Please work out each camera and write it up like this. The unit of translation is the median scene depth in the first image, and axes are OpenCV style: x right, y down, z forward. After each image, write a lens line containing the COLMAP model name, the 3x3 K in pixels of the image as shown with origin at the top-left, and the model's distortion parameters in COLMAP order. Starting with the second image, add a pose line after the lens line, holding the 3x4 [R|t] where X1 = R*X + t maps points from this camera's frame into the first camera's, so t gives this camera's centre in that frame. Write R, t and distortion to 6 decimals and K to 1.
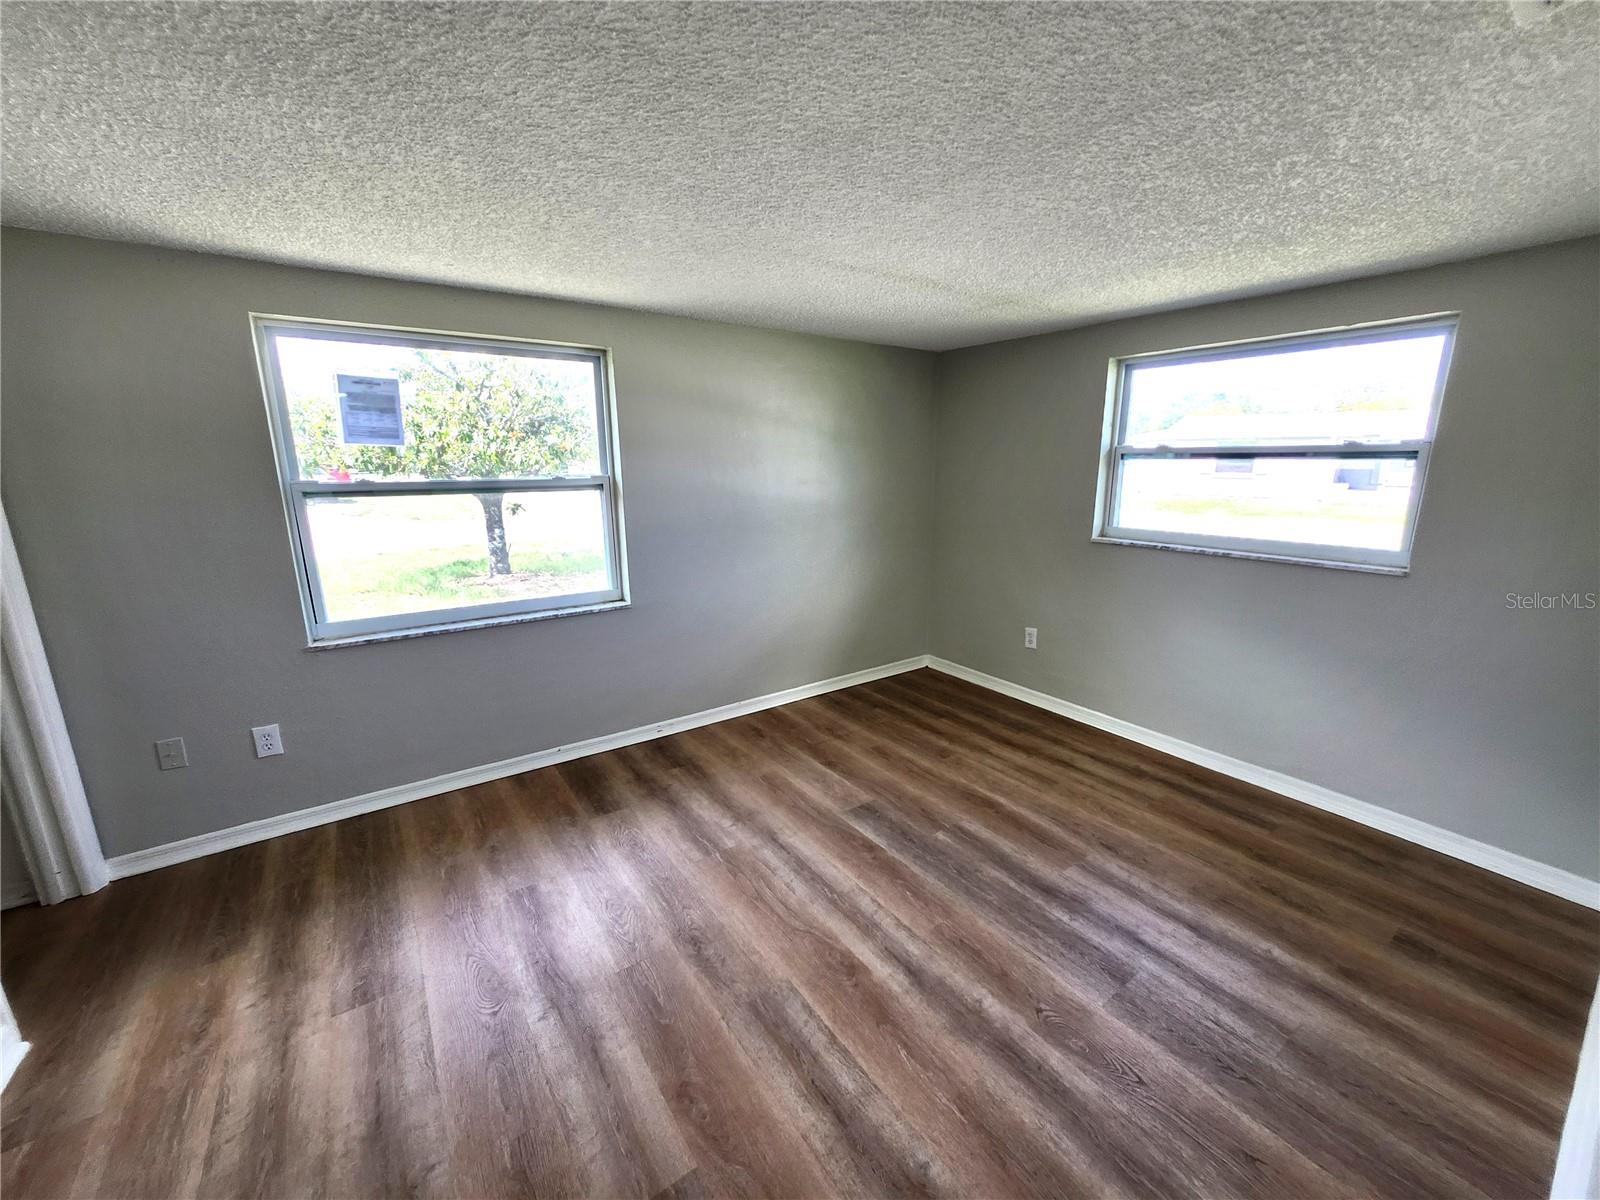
lens RADIAL K [[632.7, 0, 810.8], [0, 632.7, 597.8], [0, 0, 1]] dist [-0.000327, 0.000306]
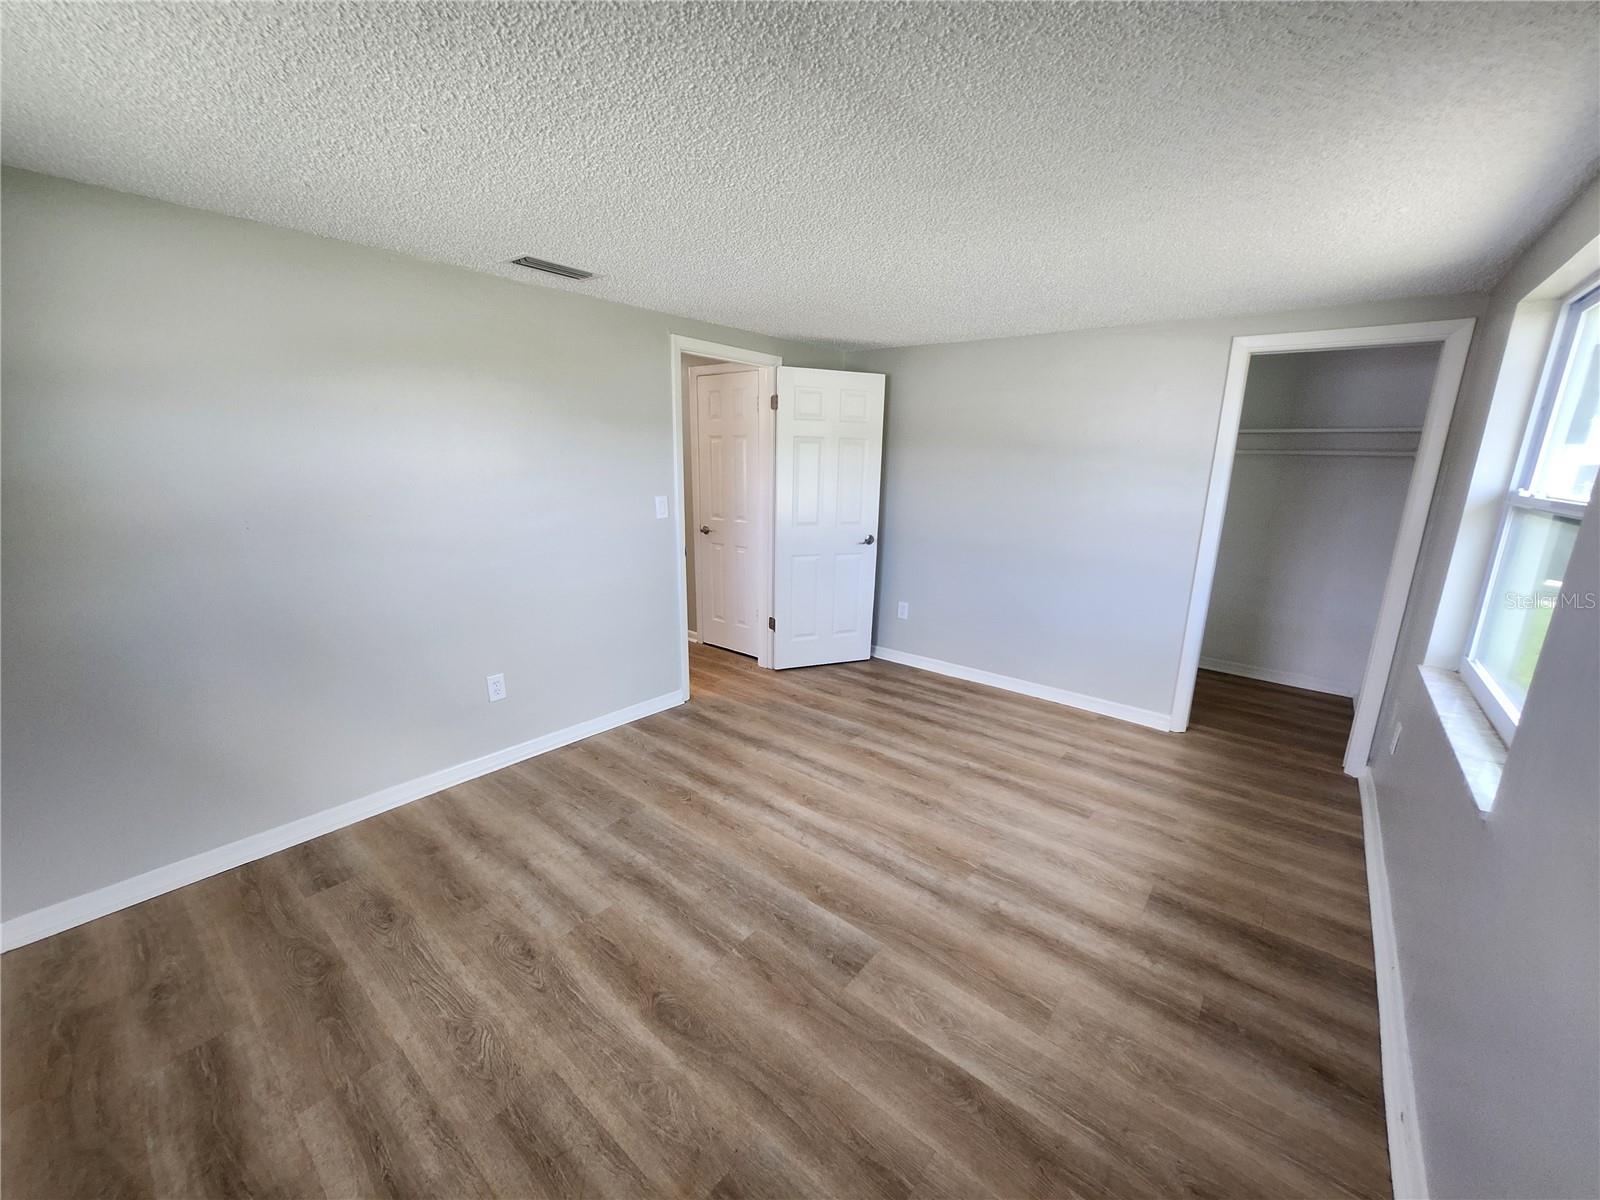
lens RADIAL K [[625.1, 0, 808.0], [0, 625.1, 603.4], [0, 0, 1]] dist [0.001365, 0.000071]
pose [[-0.964420, 0.043138, -0.260831, 0.339901], [-0.074629, 0.902051, 0.425129, -0.352685], [0.253622, 0.429469, -0.866737, 1.643518]]
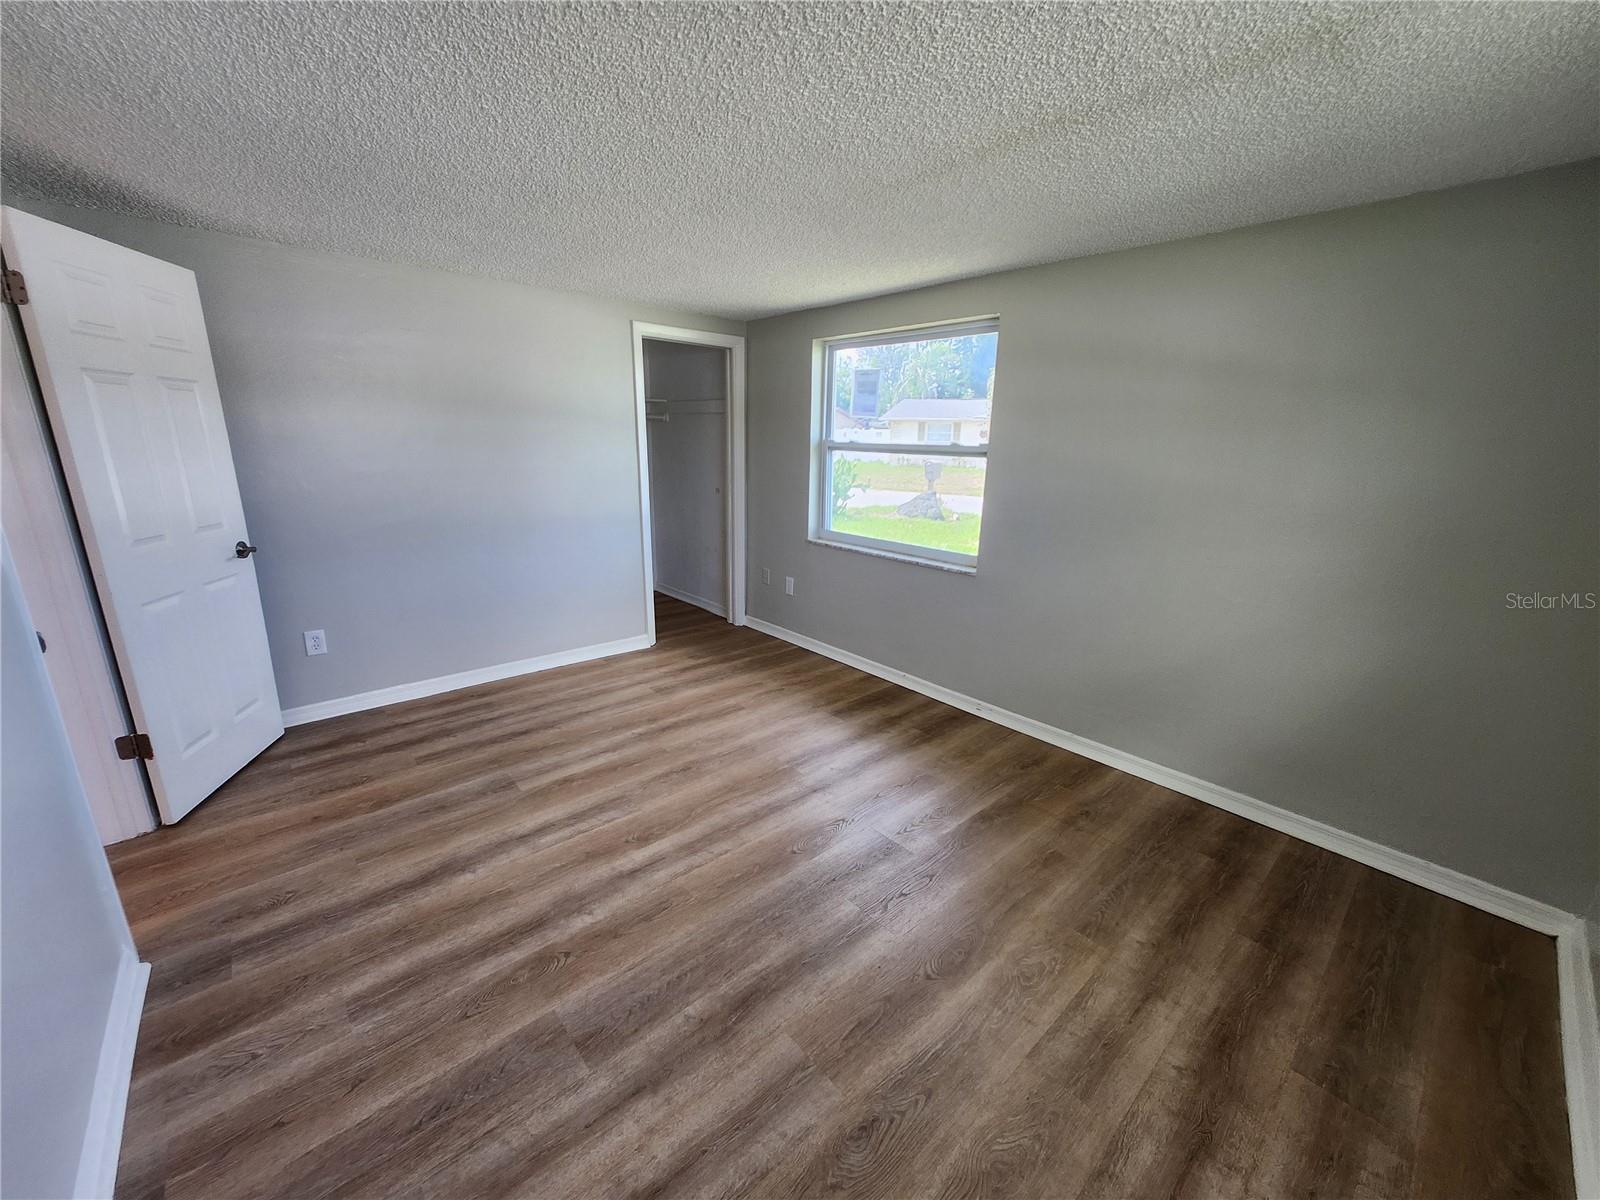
lens RADIAL K [[625.1, 0, 808.0], [0, 625.1, 603.4], [0, 0, 1]] dist [0.001365, 0.000071]
pose [[0.114408, 0.261132, -0.958499, 0.910351], [-0.234492, 0.944670, 0.229375, -0.154728], [0.965362, 0.198518, 0.169311, 0.809903]]
